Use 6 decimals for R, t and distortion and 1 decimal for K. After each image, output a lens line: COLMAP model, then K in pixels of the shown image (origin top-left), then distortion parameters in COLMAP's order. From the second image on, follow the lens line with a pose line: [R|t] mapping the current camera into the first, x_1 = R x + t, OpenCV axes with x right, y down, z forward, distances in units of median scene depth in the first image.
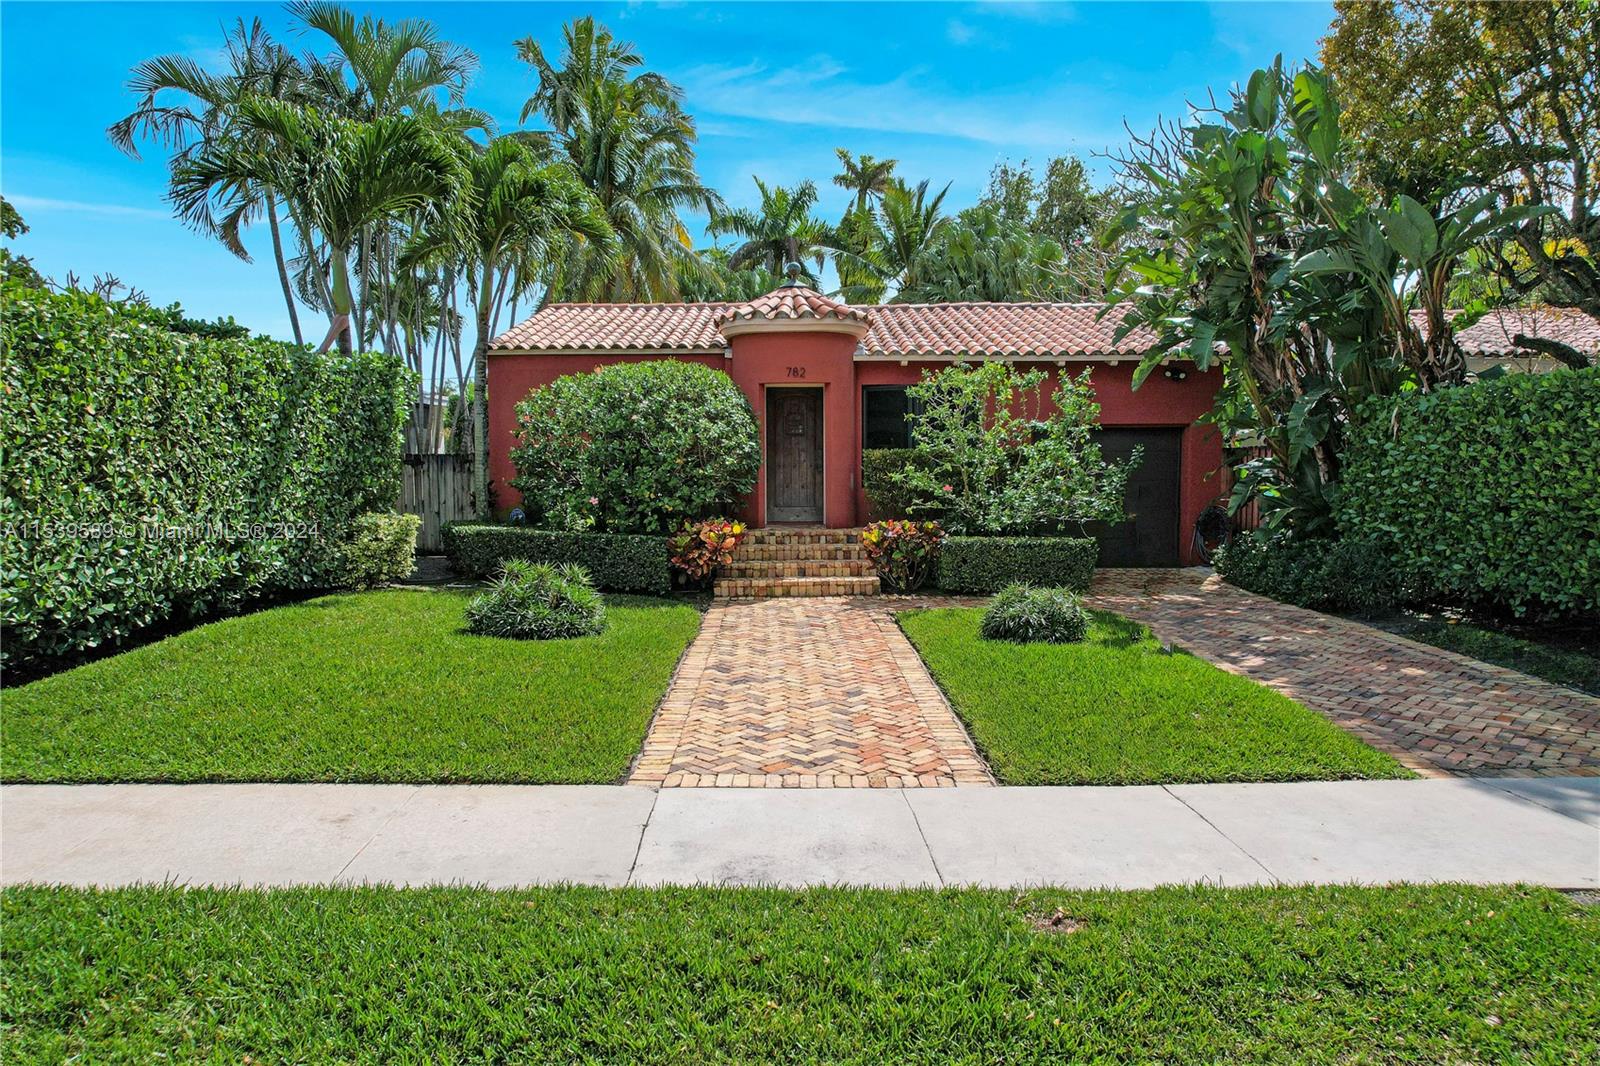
lens RADIAL K [[1026.6, 0, 801.5], [0, 1026.6, 540.5], [0, 0, 1]] dist [-0.082975, 0.073688]
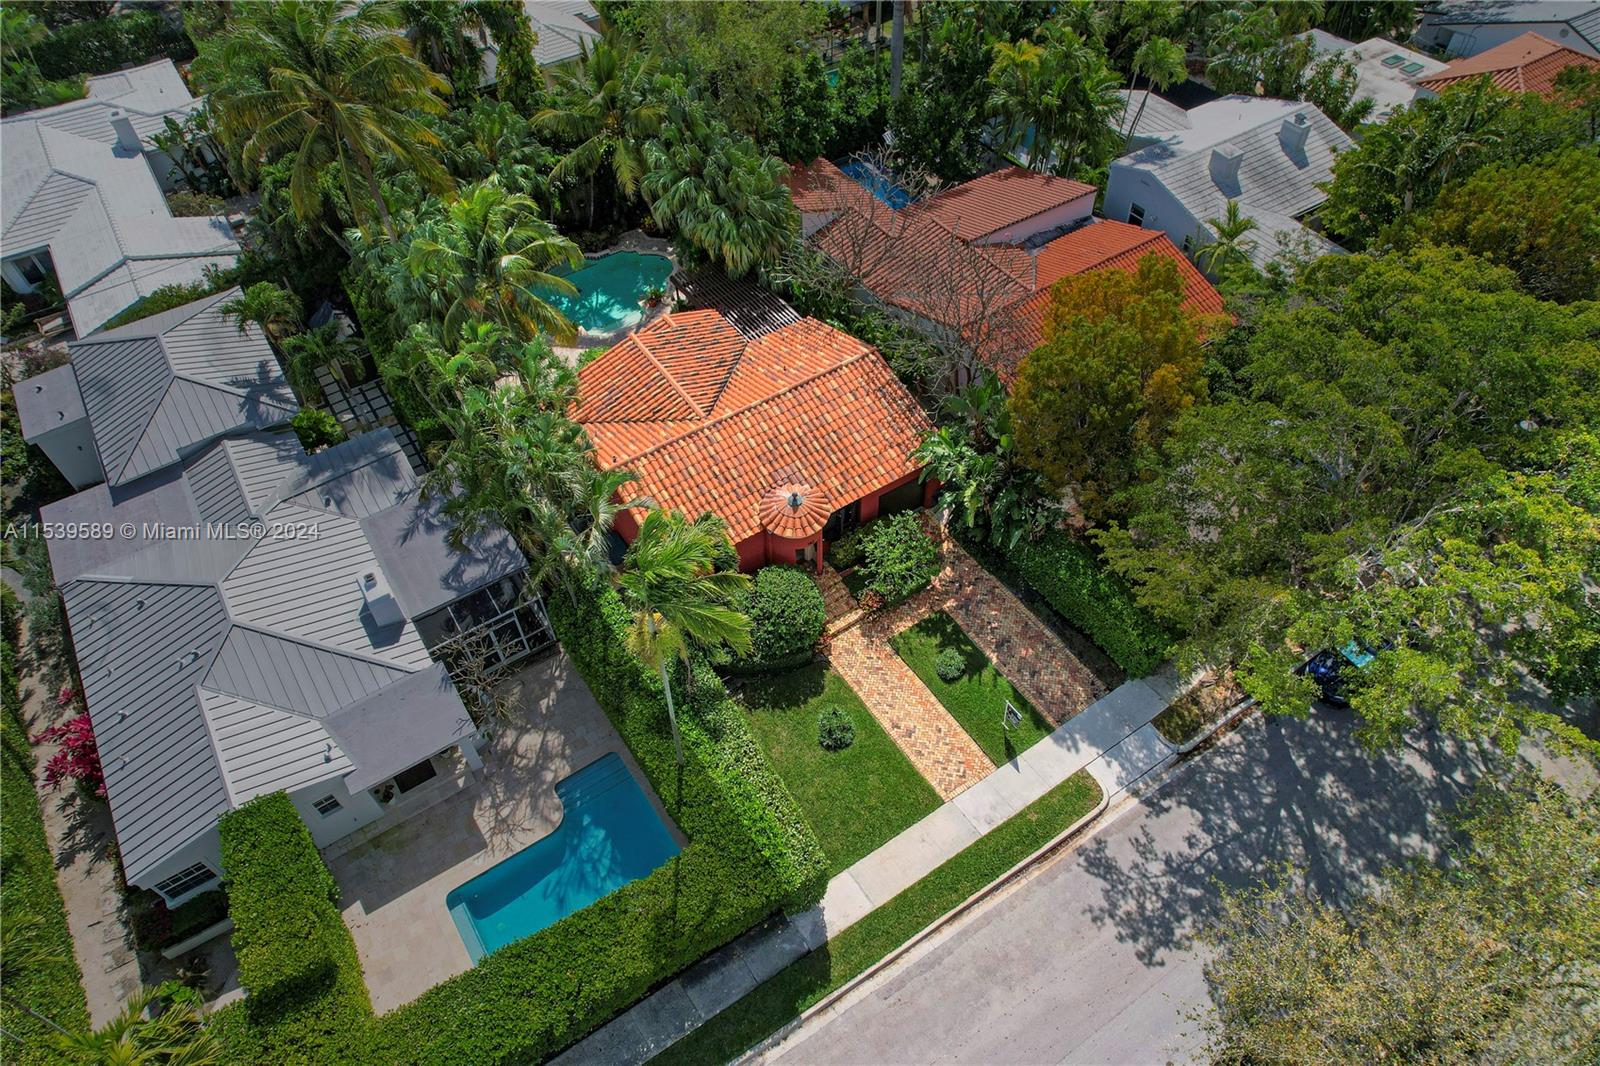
lens RADIAL K [[1026.6, 0, 801.5], [0, 1026.6, 540.5], [0, 0, 1]] dist [-0.082975, 0.073688]
pose [[0.840126, -0.417807, 0.345870, -1.161559], [0.054817, 0.699815, 0.712218, -2.561361], [-0.539615, -0.579393, 0.610835, -0.610285]]
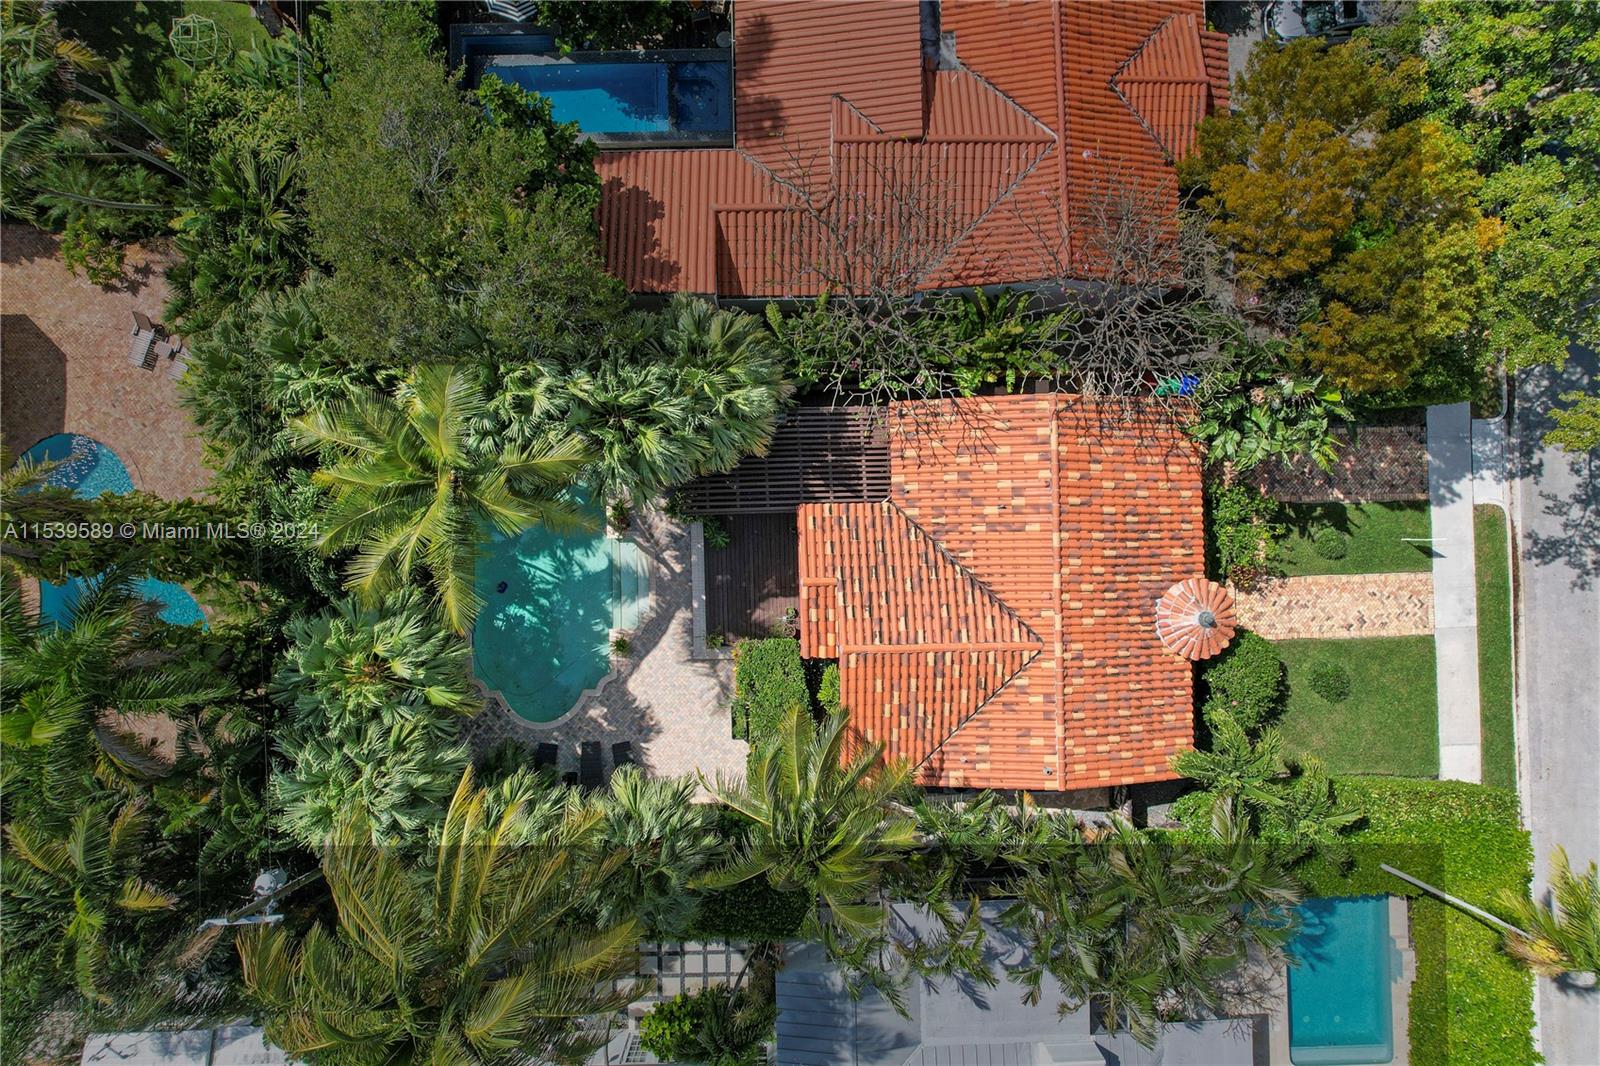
lens RADIAL K [[1026.6, 0, 801.5], [0, 1026.6, 540.5], [0, 0, 1]] dist [-0.082975, 0.073688]
pose [[-0.001361, -0.998953, 0.045732, 0.063418], [0.092291, 0.045411, 0.994696, -3.221878], [-0.995731, 0.005575, 0.092133, 2.249184]]
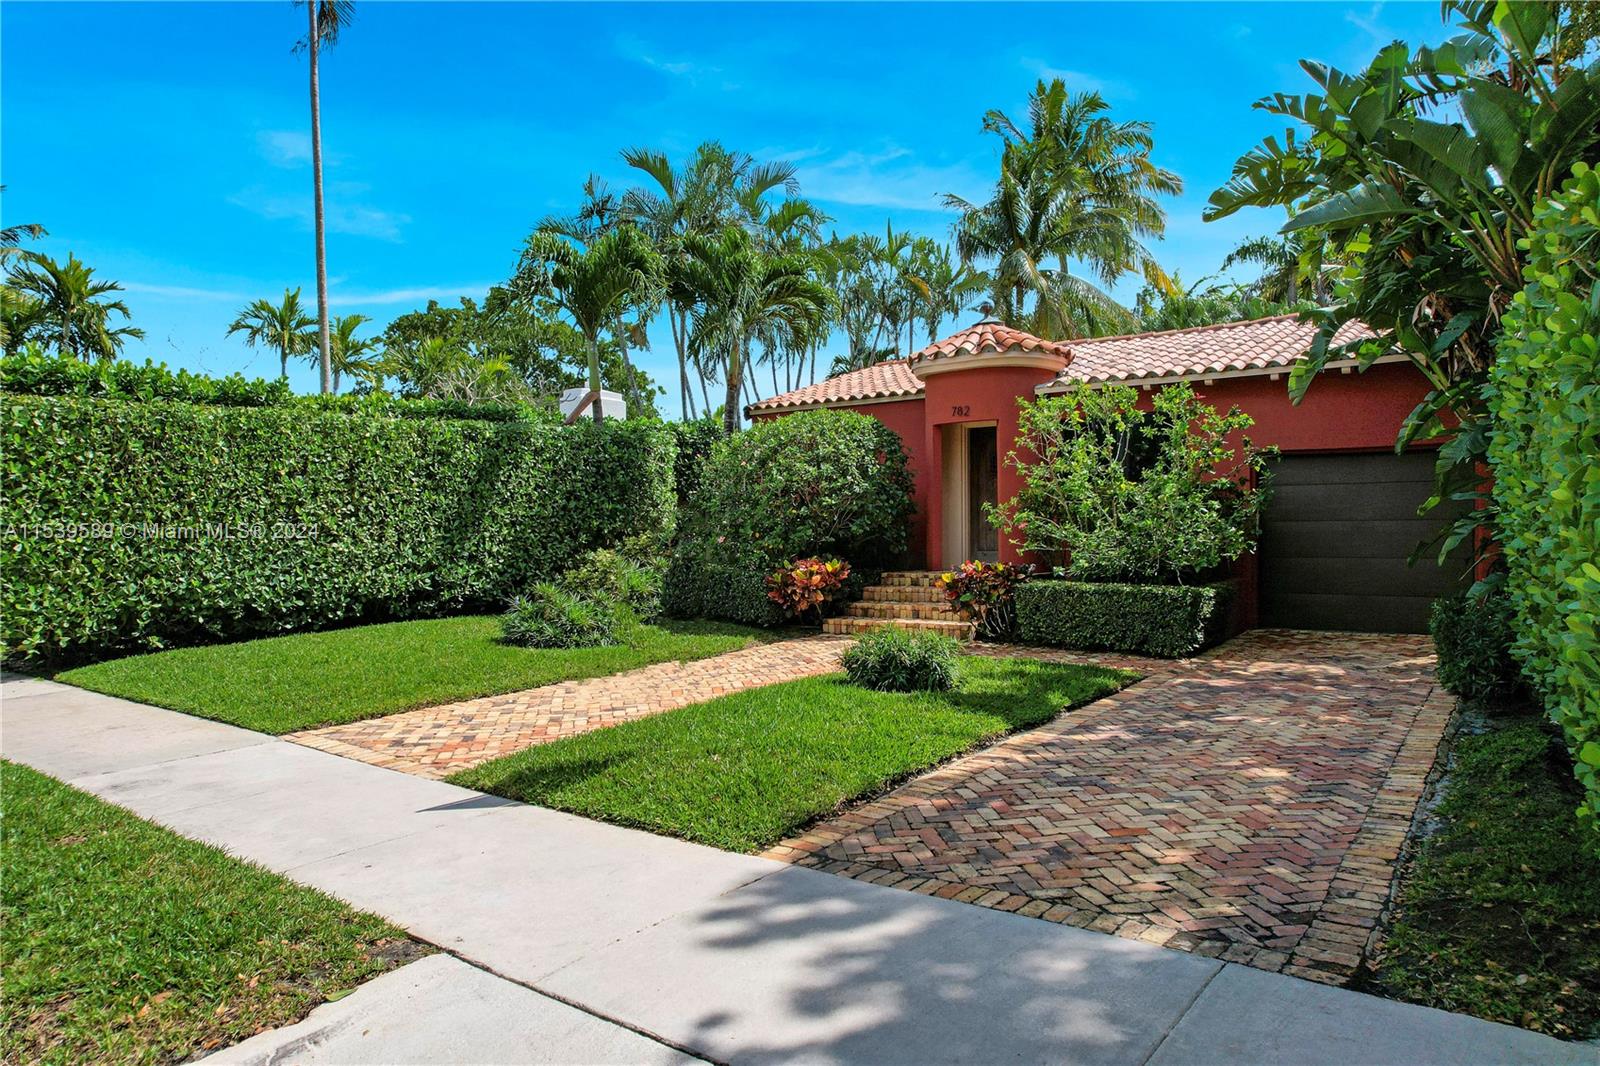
lens RADIAL K [[1026.6, 0, 801.5], [0, 1026.6, 540.5], [0, 0, 1]] dist [-0.082975, 0.073688]
pose [[0.796112, 0.002462, -0.605144, 0.633334], [-0.036597, 0.998357, -0.044084, 0.009641], [0.604041, 0.057242, 0.794894, 0.193550]]
